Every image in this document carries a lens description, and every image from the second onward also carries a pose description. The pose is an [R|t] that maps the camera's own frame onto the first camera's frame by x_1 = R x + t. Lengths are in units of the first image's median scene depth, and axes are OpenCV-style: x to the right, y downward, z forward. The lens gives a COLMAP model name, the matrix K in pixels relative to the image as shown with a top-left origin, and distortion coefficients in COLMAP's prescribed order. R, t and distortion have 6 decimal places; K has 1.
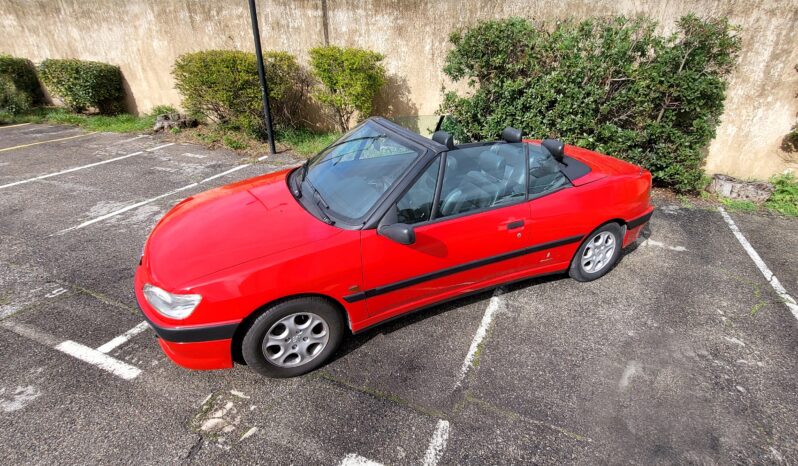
lens RADIAL K [[328.3, 0, 423.6], [0, 328.3, 213.4], [0, 0, 1]] dist [0.002644, 0.000105]
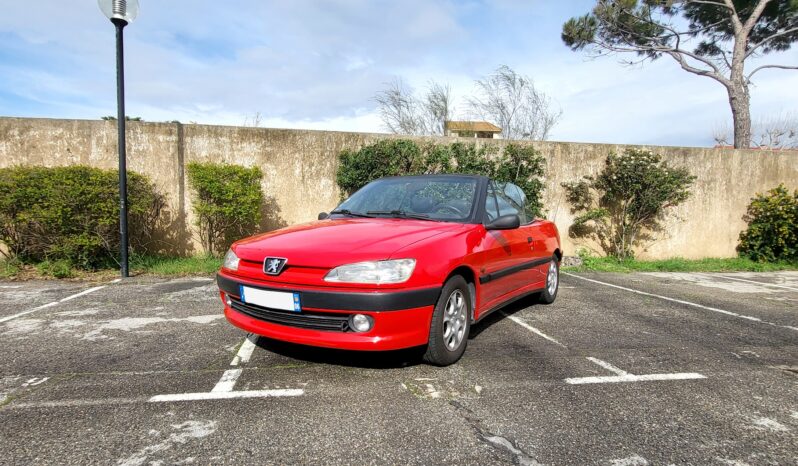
lens RADIAL K [[326.1, 0, 399.0], [0, 326.1, 233.0], [0, 0, 1]] dist [0.000893, -0.000062]
pose [[0.919649, -0.047907, 0.389808, -0.145857], [0.167209, 0.945845, -0.278242, 0.058019], [-0.355368, 0.321065, 0.877856, 0.005185]]
